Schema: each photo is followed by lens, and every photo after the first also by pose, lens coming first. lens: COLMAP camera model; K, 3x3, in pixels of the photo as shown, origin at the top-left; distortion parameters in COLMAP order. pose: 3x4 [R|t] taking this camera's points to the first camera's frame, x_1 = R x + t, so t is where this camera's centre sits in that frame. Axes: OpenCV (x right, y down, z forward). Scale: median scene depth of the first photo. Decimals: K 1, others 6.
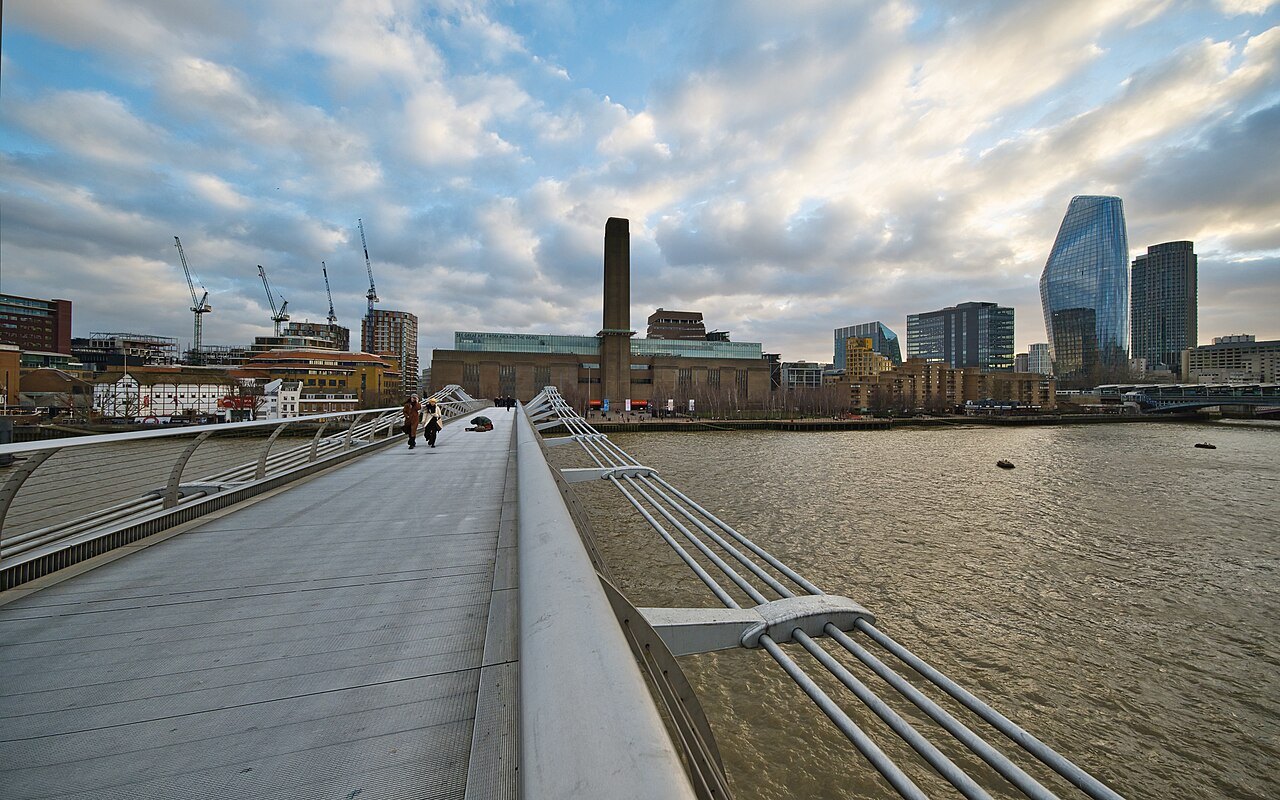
lens RADIAL K [[437.1, 0, 640.0], [0, 437.1, 400.0], [0, 0, 1]] dist [0.000074, -0.000011]
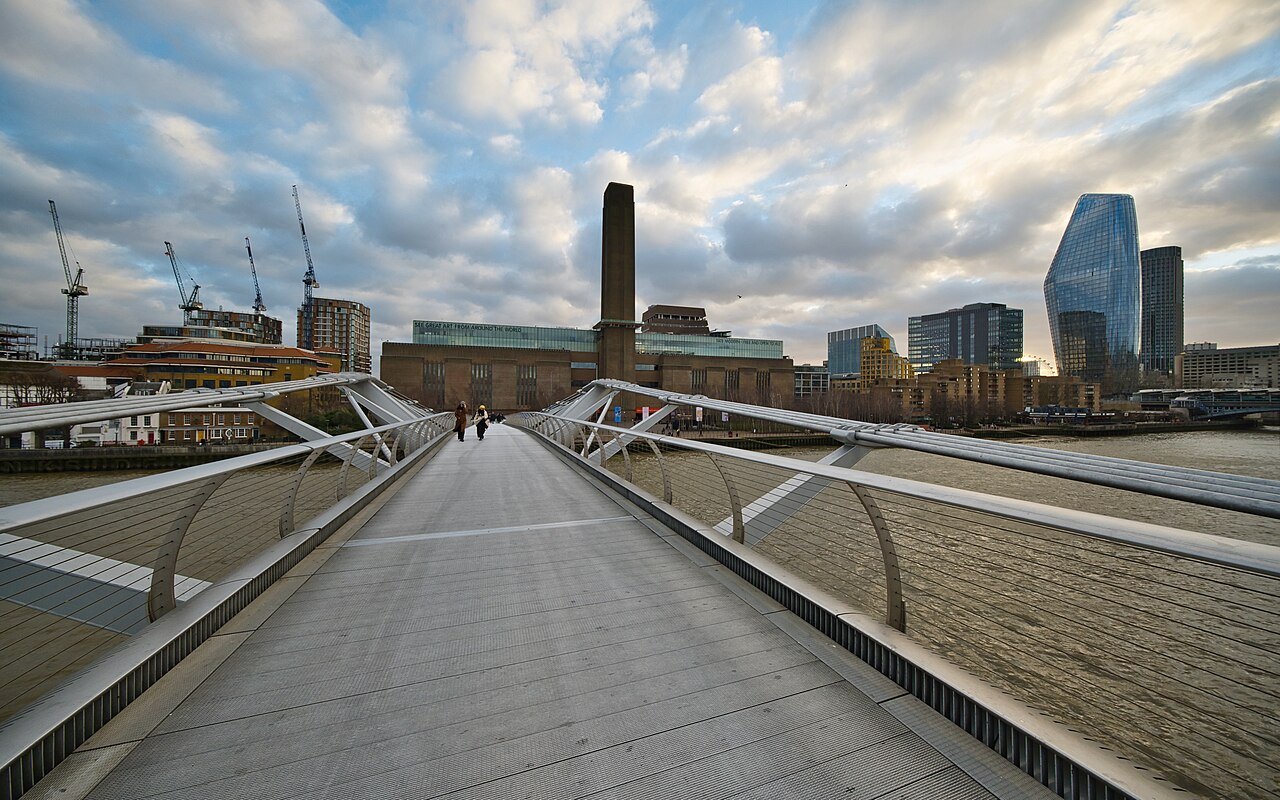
lens RADIAL K [[424.7, 0, 640.0], [0, 424.7, 400.0], [0, 0, 1]] dist [-0.000059, 0.000014]
pose [[0.997245, -0.000824, 0.074174, -0.056633], [0.001902, 0.999894, -0.014453, -0.001563], [-0.074154, 0.014554, 0.997141, 0.162981]]
